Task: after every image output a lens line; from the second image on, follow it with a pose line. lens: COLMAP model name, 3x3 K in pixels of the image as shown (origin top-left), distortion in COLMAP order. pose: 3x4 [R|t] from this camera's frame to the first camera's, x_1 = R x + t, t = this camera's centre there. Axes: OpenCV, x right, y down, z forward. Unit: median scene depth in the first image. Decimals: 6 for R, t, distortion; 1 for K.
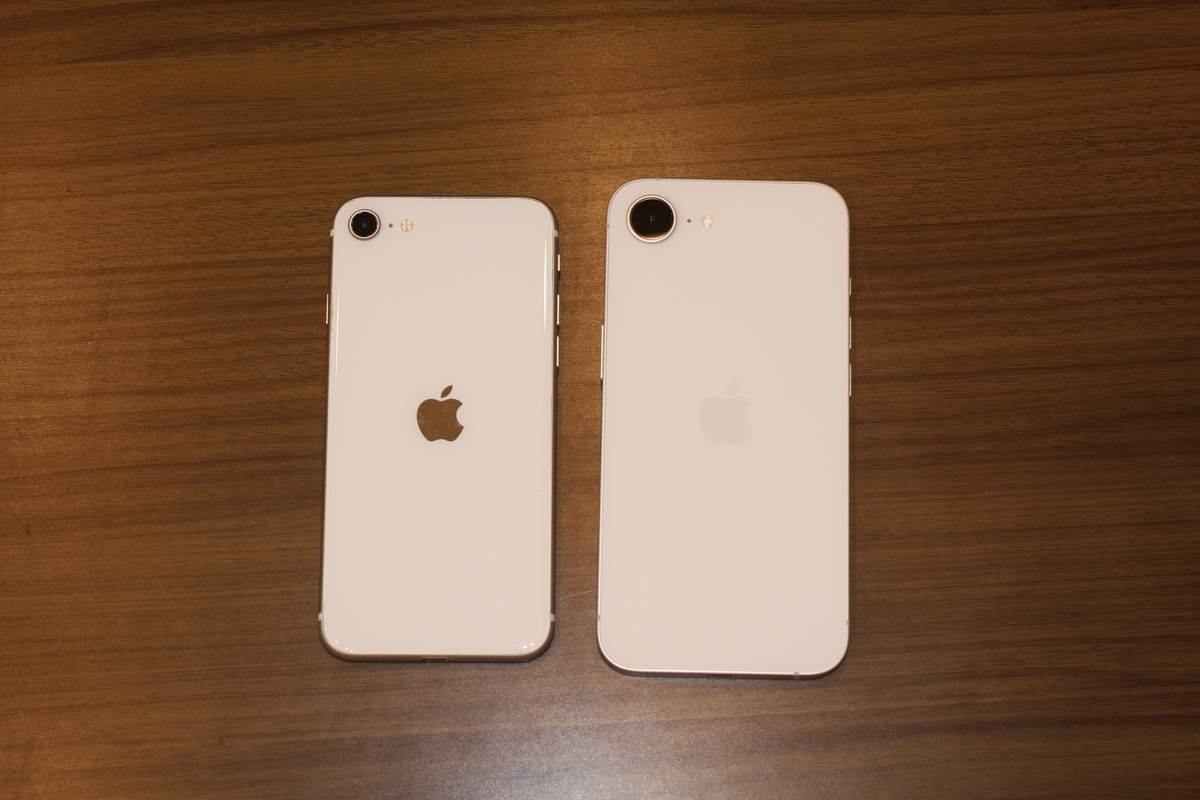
lens RADIAL K [[2688.6, 0, 595.0], [0, 2688.6, 408.1], [0, 0, 1]] dist [0.154448, 0.000000]
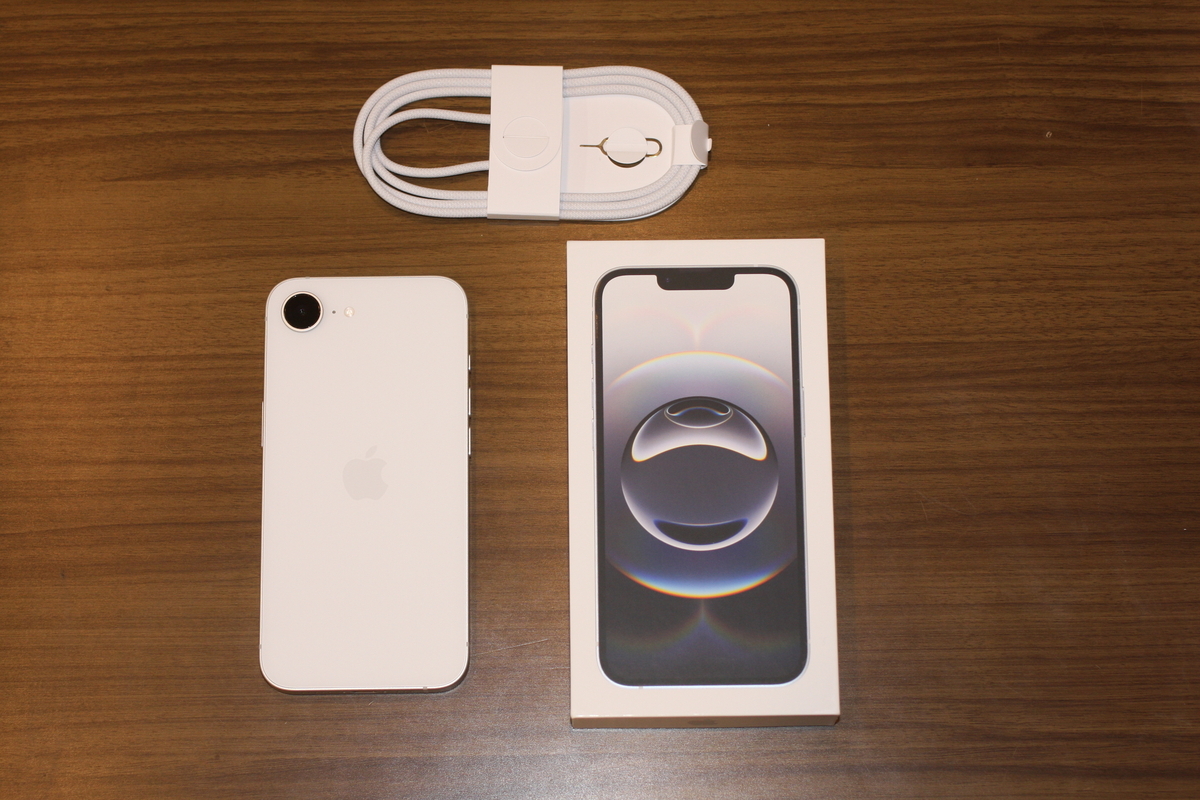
lens RADIAL K [[2688.6, 0, 607.2], [0, 2688.6, 391.7], [0, 0, 1]] dist [0.154448, 0.000000]
pose [[0.998897, 0.042290, 0.020398, 0.003266], [-0.041923, 0.998957, -0.018100, -0.022785], [-0.021142, 0.017225, 0.999628, -0.194548]]
